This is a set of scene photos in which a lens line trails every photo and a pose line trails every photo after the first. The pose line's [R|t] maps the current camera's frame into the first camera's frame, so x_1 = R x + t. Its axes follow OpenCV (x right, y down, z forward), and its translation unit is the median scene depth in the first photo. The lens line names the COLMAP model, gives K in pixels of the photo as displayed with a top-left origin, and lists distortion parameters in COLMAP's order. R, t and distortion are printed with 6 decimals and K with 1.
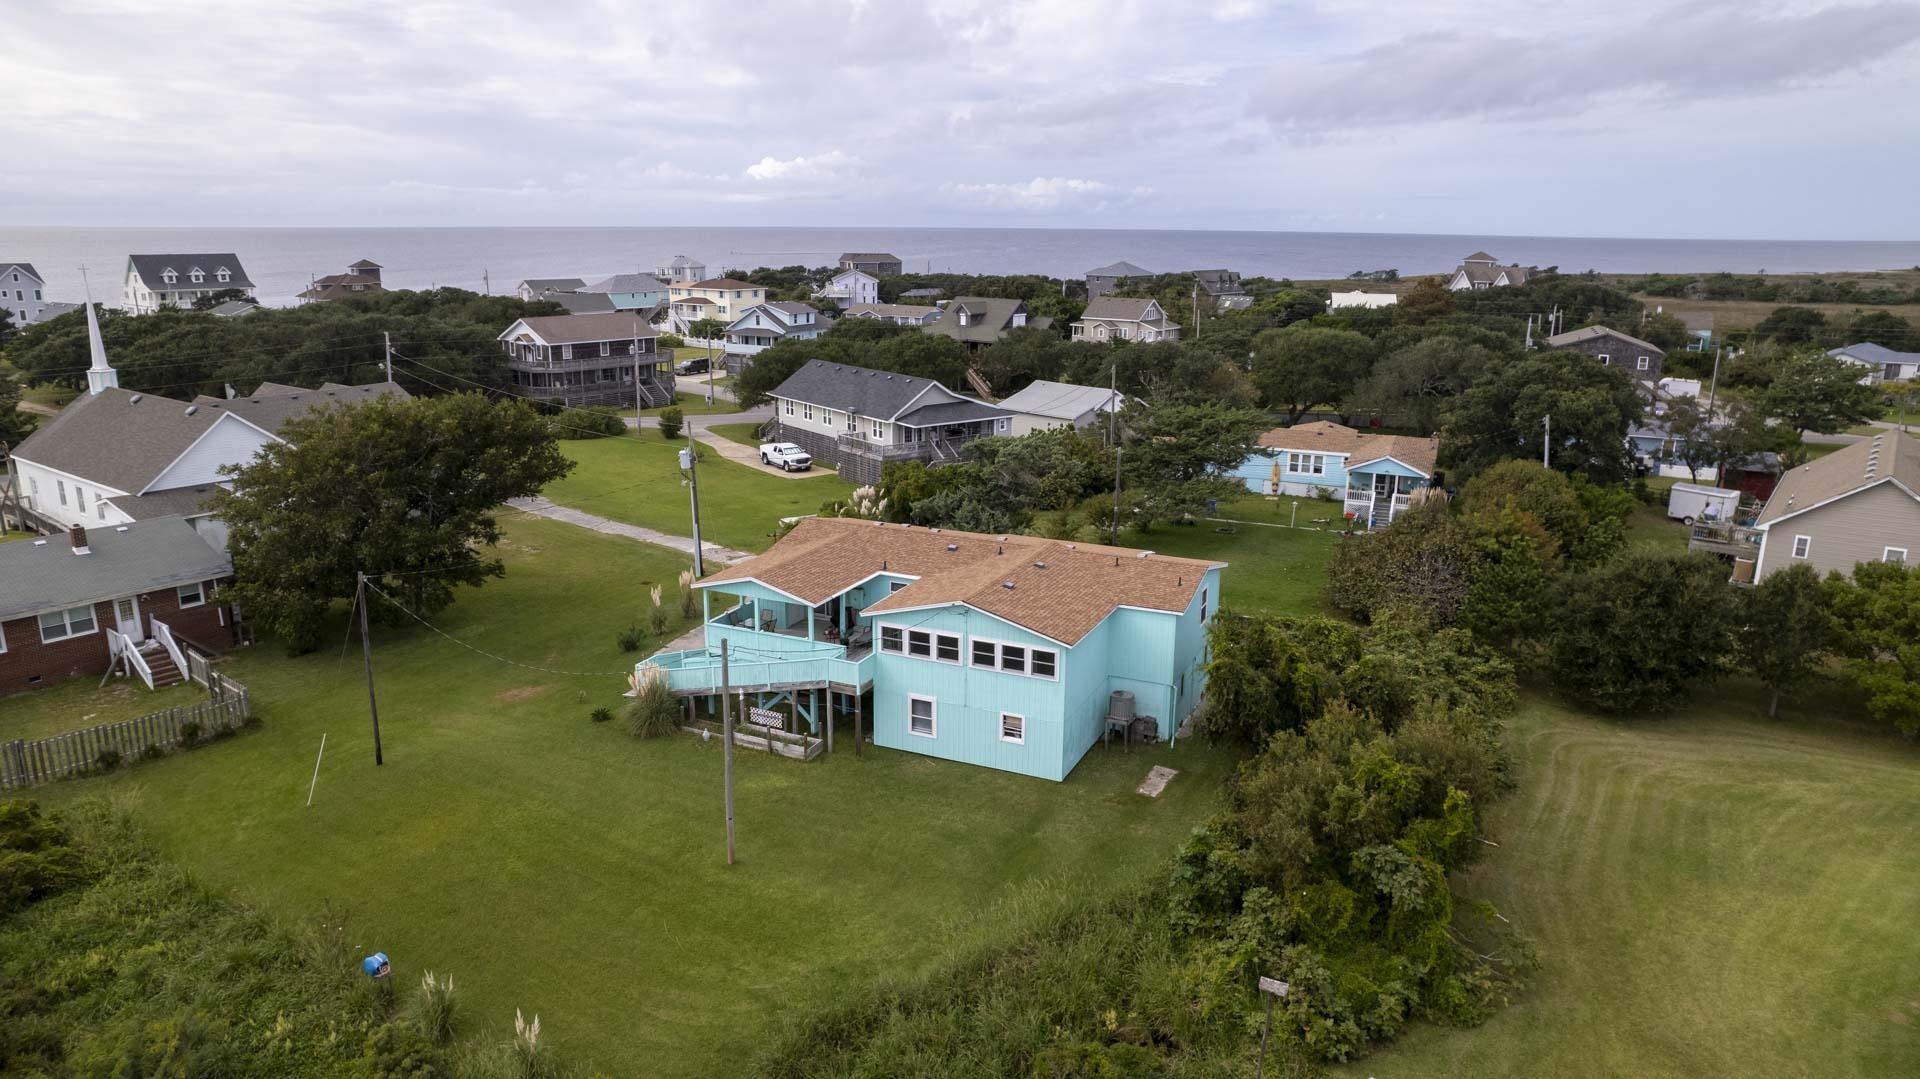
lens RADIAL K [[1236.9, 0, 964.0], [0, 1236.9, 543.7], [0, 0, 1]] dist [-0.039281, 0.034359]
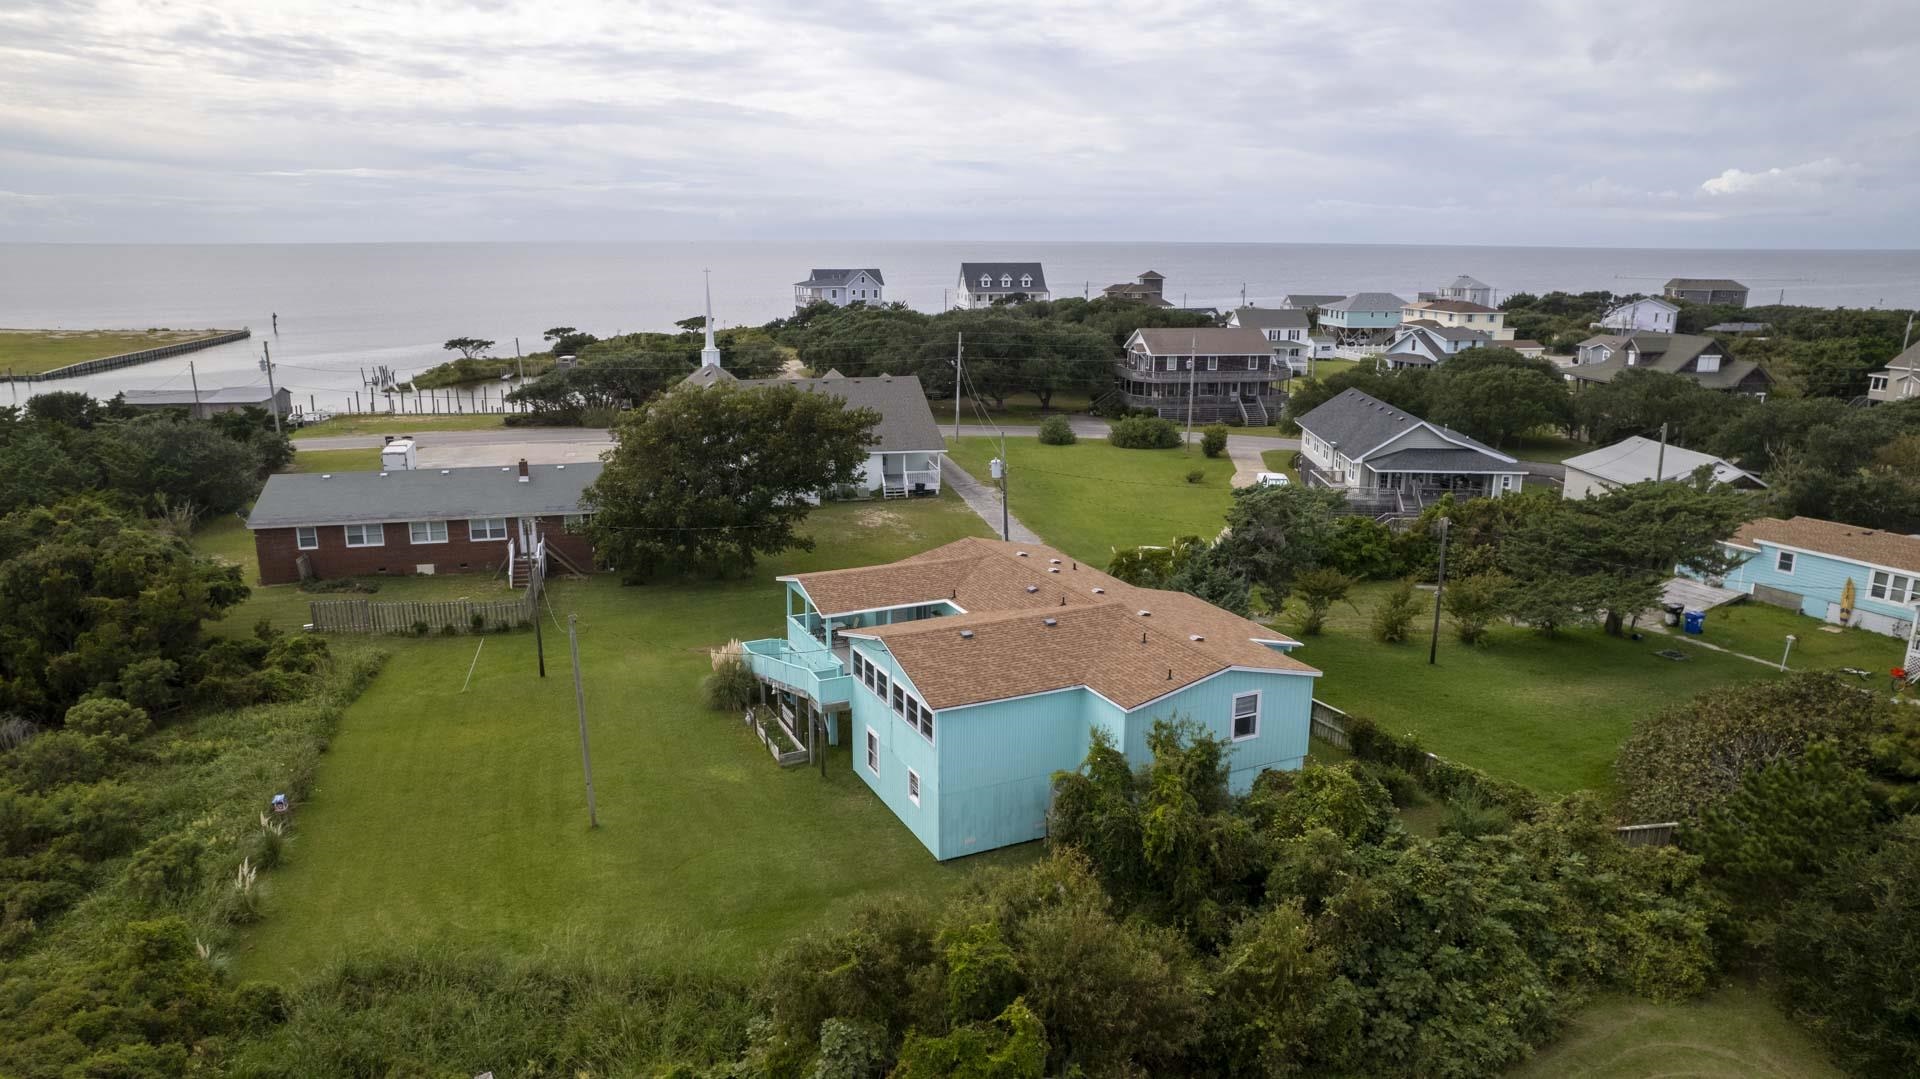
lens RADIAL K [[1236.9, 0, 972.0], [0, 1236.9, 546.1], [0, 0, 1]] dist [-0.039281, 0.034359]
pose [[0.773102, 0.153785, -0.615356, 0.255498], [-0.160993, 0.985968, 0.044142, -0.030721], [0.613510, 0.064942, 0.787012, 0.125024]]
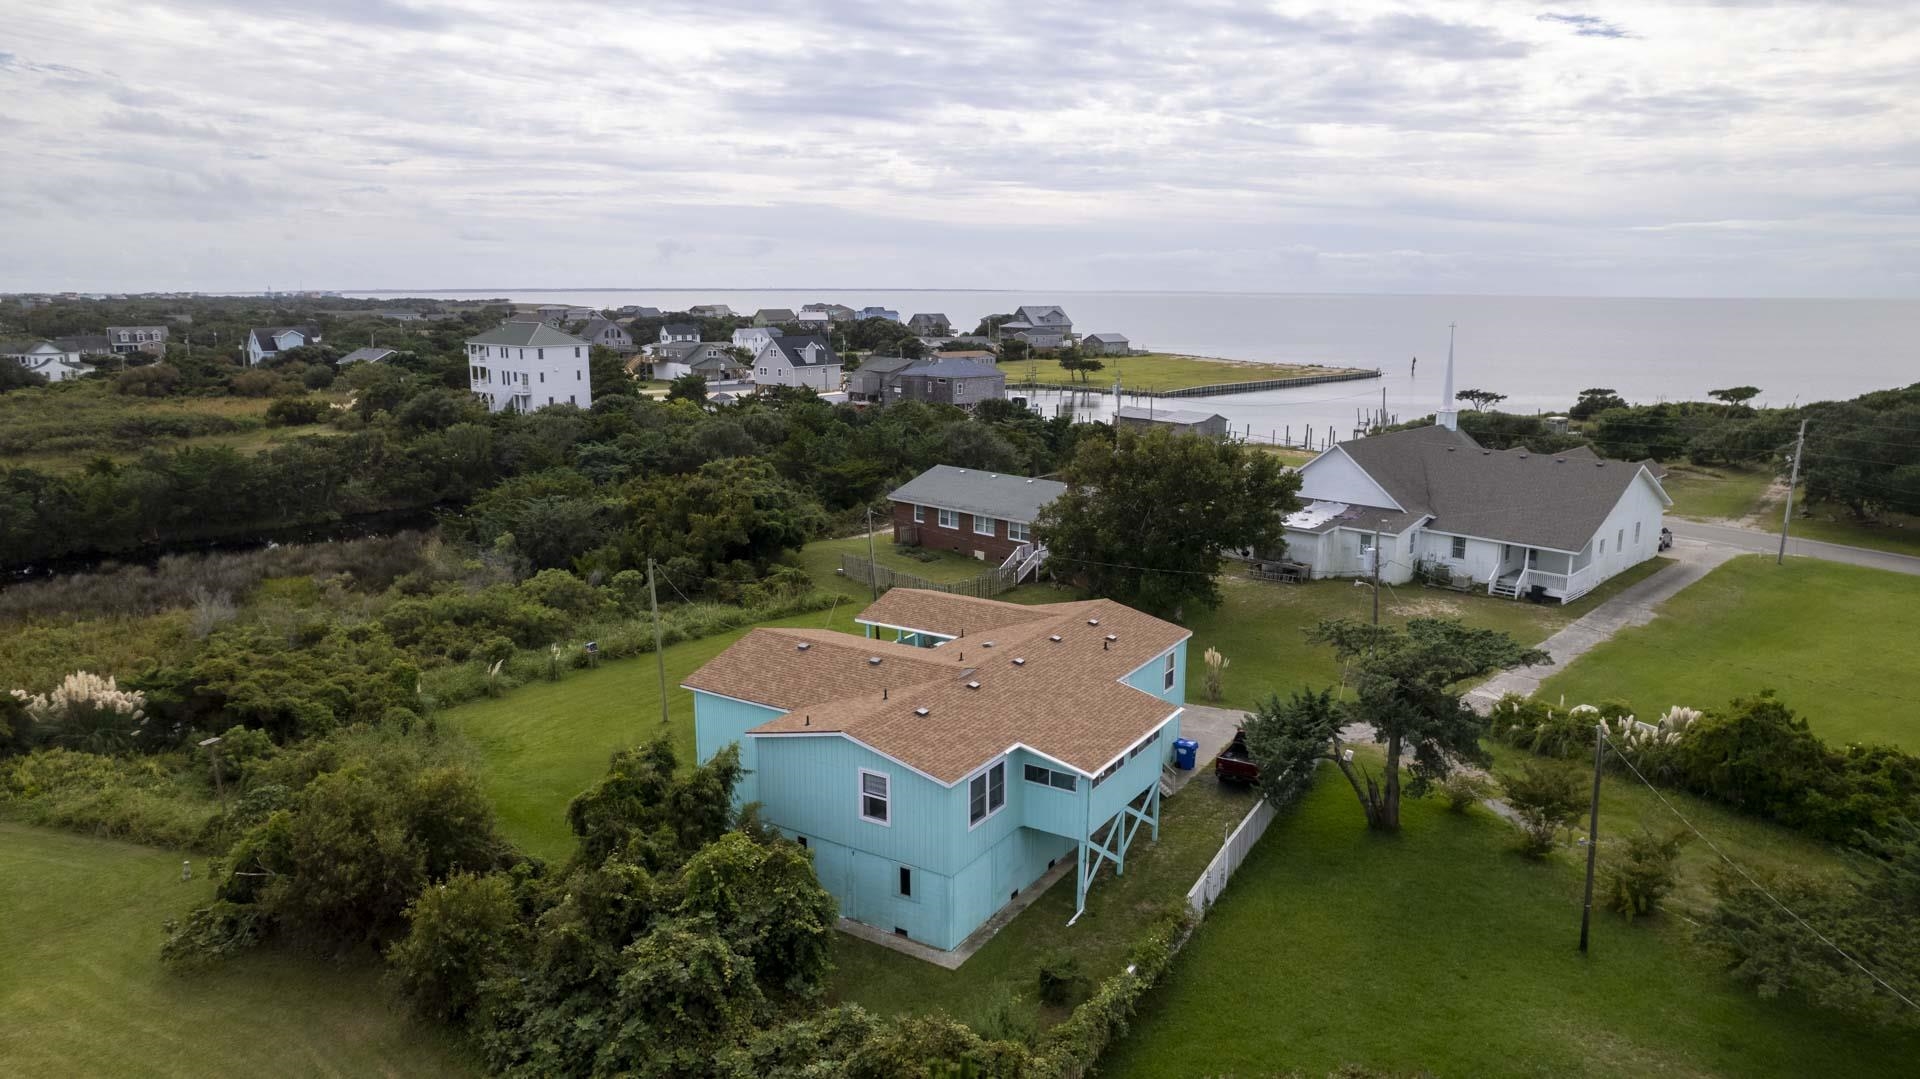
lens RADIAL K [[1236.9, 0, 962.6], [0, 1236.9, 546.5], [0, 0, 1]] dist [-0.039281, 0.034359]
pose [[-0.138367, 0.200002, -0.969976, 0.421841], [-0.250472, 0.940491, 0.229653, -0.130953], [0.958185, 0.274728, -0.080038, 0.506536]]
